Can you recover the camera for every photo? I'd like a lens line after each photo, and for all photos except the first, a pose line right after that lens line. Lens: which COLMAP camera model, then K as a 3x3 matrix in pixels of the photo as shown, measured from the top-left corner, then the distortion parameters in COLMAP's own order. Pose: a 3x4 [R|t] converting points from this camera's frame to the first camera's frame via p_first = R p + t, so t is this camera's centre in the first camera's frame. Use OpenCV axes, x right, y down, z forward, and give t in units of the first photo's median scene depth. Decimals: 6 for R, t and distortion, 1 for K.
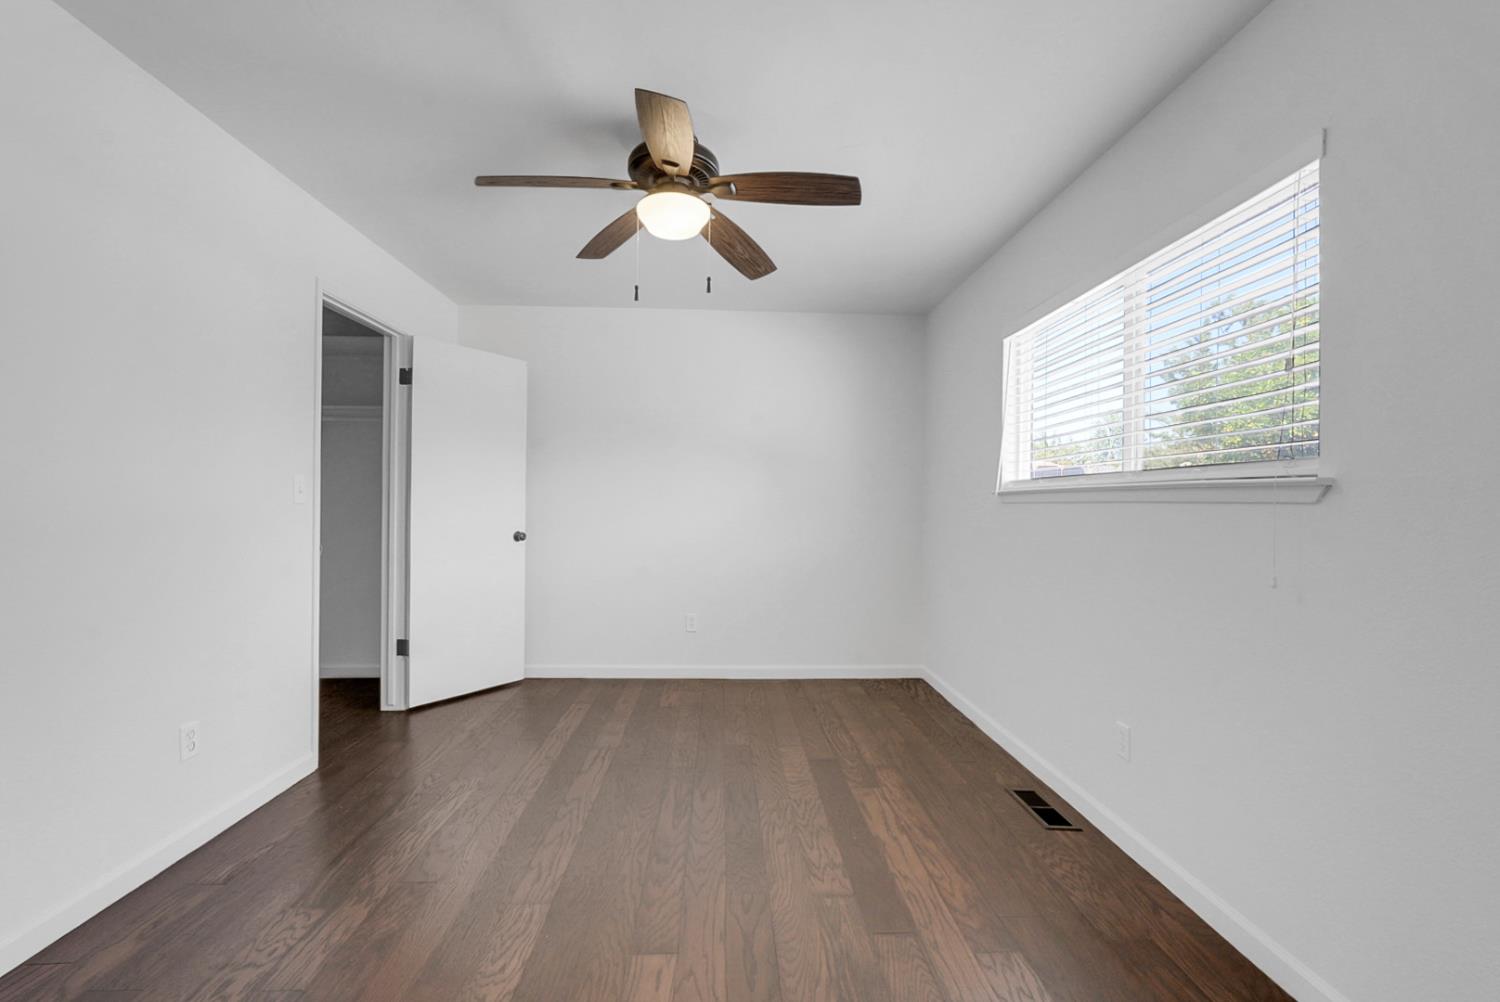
lens RADIAL K [[675.2, 0, 744.0], [0, 675.2, 504.2], [0, 0, 1]] dist [-0.004033, 0.002751]
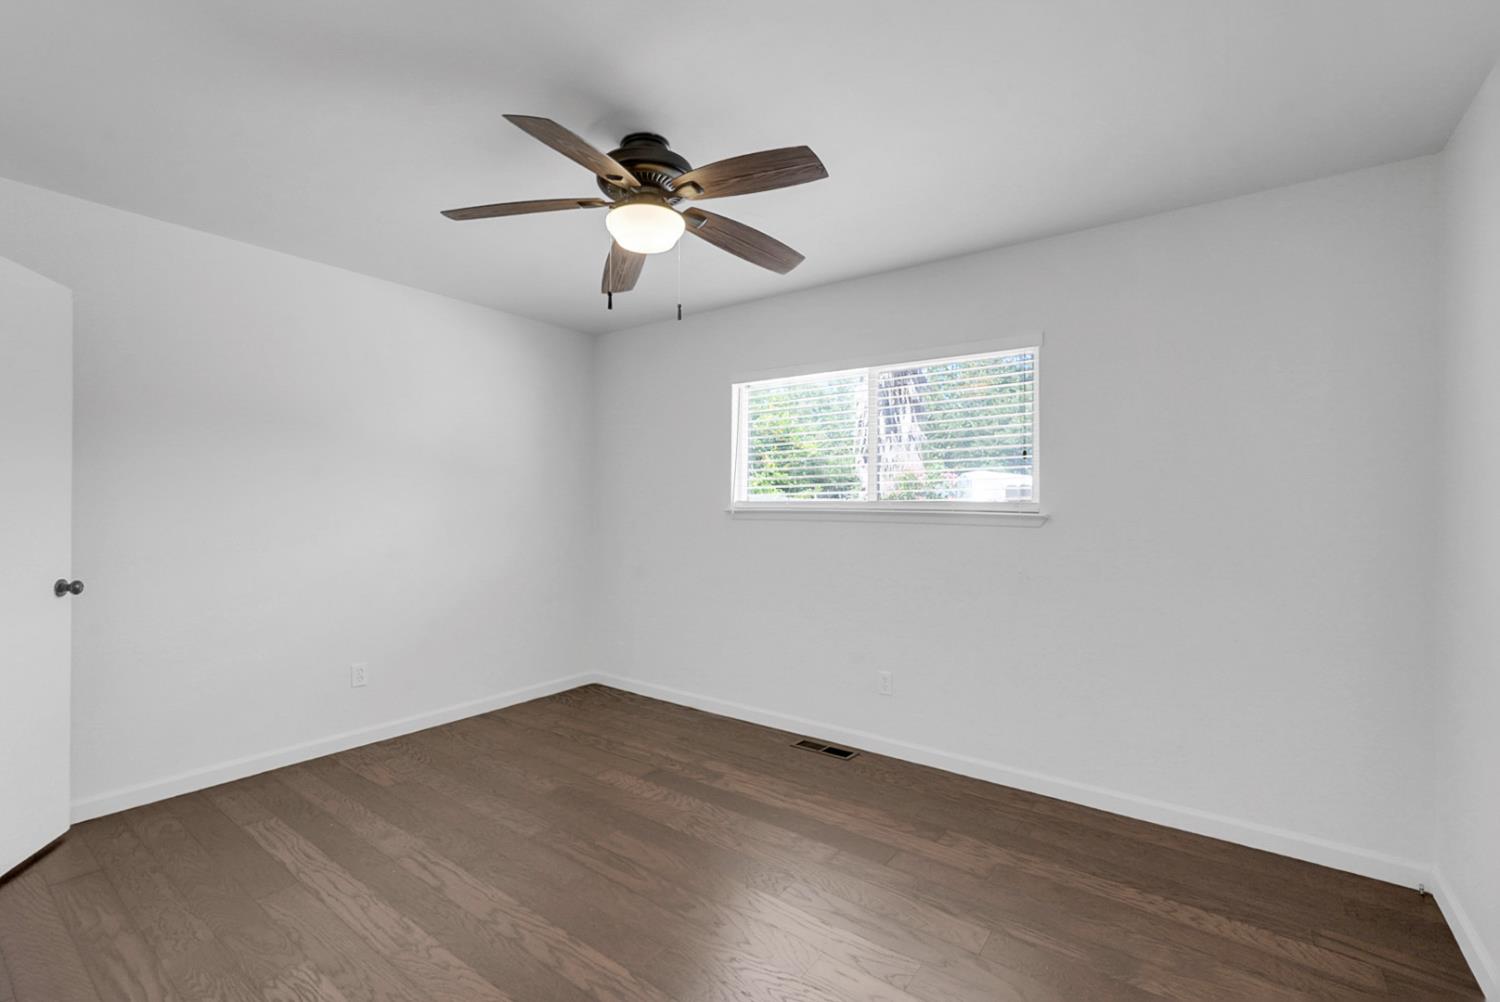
lens RADIAL K [[675.2, 0, 745.7], [0, 675.2, 498.8], [0, 0, 1]] dist [-0.004033, 0.002751]
pose [[0.614777, 0.000754, 0.788701, -0.655580], [-0.001910, 0.999998, 0.000532, -0.045294], [-0.788699, -0.001833, 0.614777, 0.268983]]
